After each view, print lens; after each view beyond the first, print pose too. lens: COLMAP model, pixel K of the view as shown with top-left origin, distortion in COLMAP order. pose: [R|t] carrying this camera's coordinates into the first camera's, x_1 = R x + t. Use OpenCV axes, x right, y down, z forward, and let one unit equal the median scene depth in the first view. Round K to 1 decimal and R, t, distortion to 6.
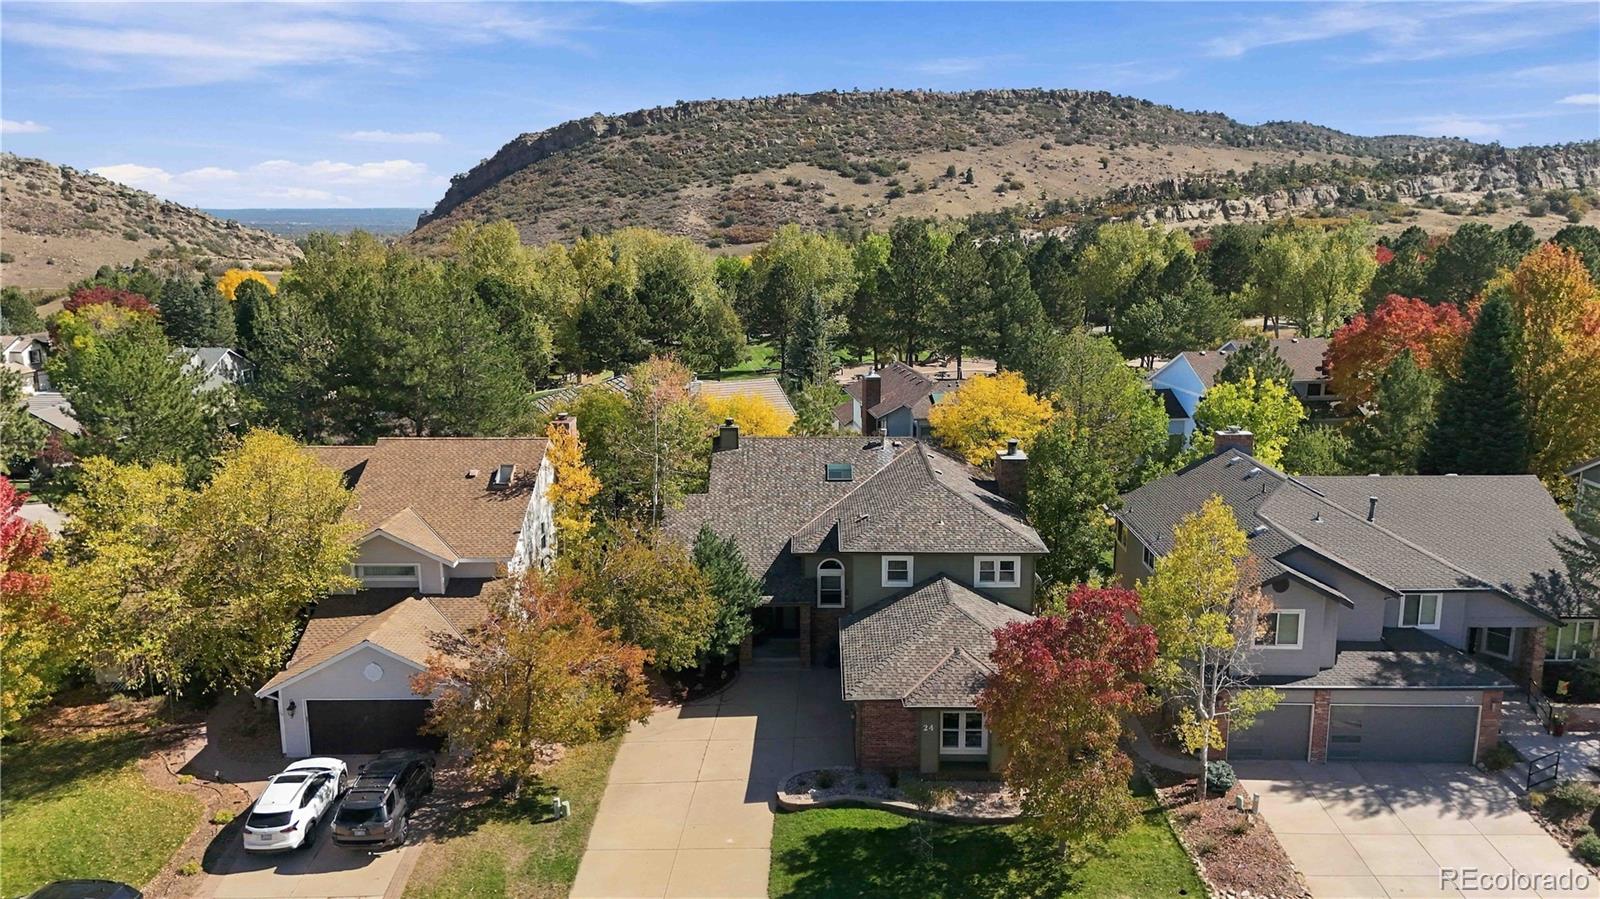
lens RADIAL K [[1150.8, 0, 800.0], [0, 1150.8, 449.5], [0, 0, 1]] dist [0.090820, -0.086175]
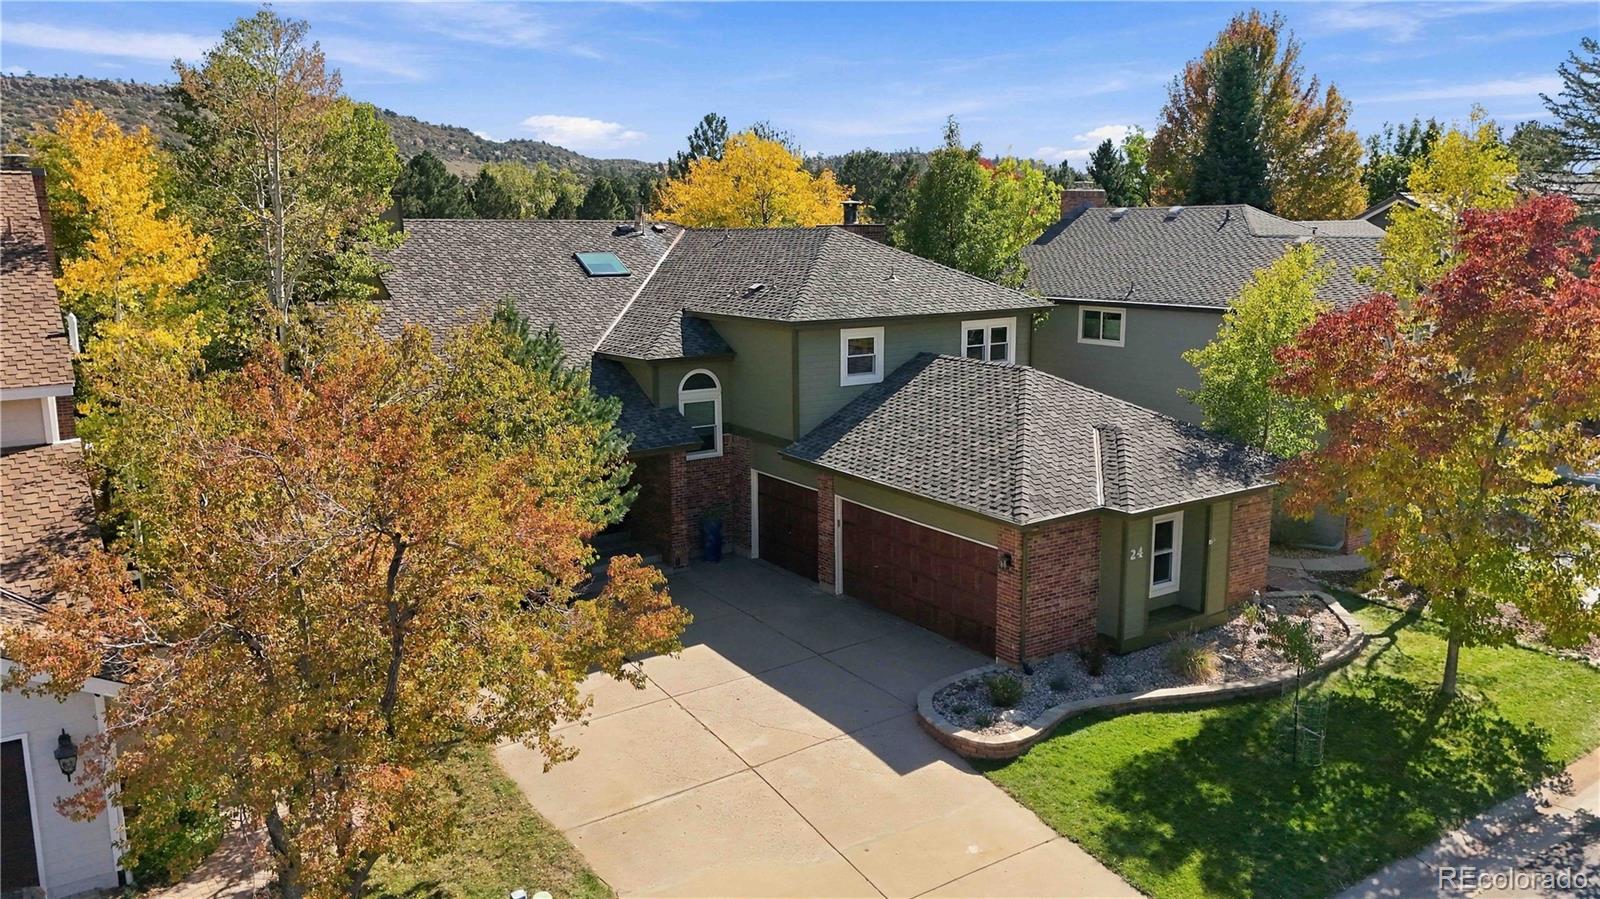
lens RADIAL K [[1150.8, 0, 800.0], [0, 1150.8, 449.5], [0, 0, 1]] dist [0.090820, -0.086175]
pose [[0.819090, -0.110533, 0.562916, -0.275181], [0.118460, 0.992703, 0.022556, 0.135312], [-0.561302, 0.048208, 0.826206, 0.536236]]
